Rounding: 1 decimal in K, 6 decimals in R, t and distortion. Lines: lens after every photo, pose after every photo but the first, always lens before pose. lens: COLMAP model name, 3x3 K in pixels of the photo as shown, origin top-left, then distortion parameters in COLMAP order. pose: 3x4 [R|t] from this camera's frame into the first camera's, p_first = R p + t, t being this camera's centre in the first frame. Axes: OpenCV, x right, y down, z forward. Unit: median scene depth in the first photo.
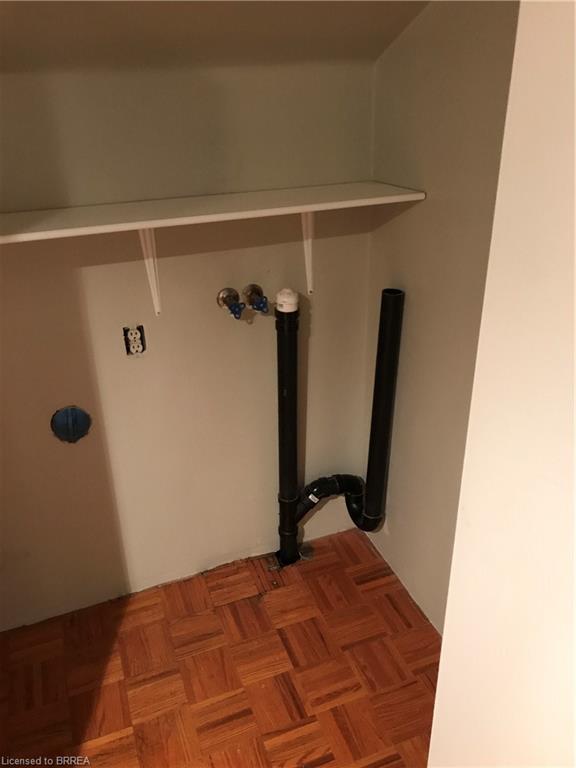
lens RADIAL K [[639.6, 0, 288.0], [0, 639.6, 384.0], [0, 0, 1]] dist [0.012305, -0.007636]
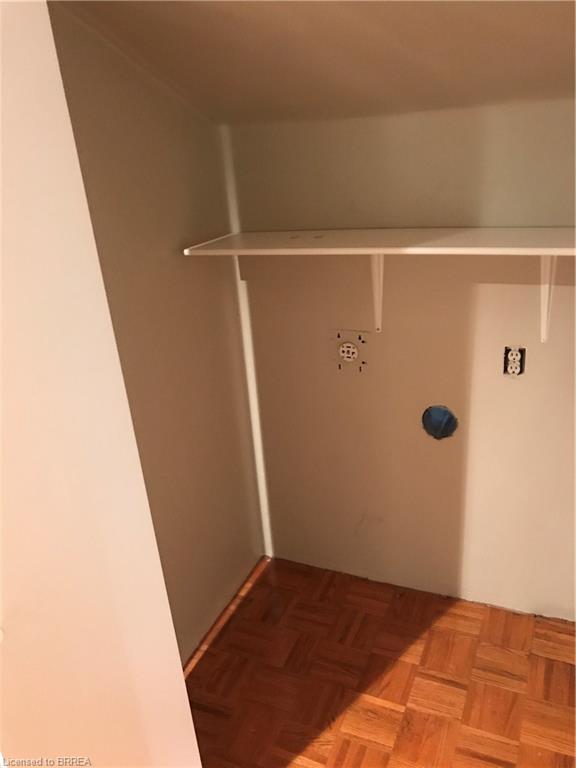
lens RADIAL K [[639.6, 0, 288.0], [0, 639.6, 384.0], [0, 0, 1]] dist [0.012305, -0.007636]
pose [[0.691913, 0.248153, -0.677995, 0.206581], [-0.259872, 0.961734, 0.086797, -0.027900], [0.673590, 0.116136, 0.729924, 0.019252]]
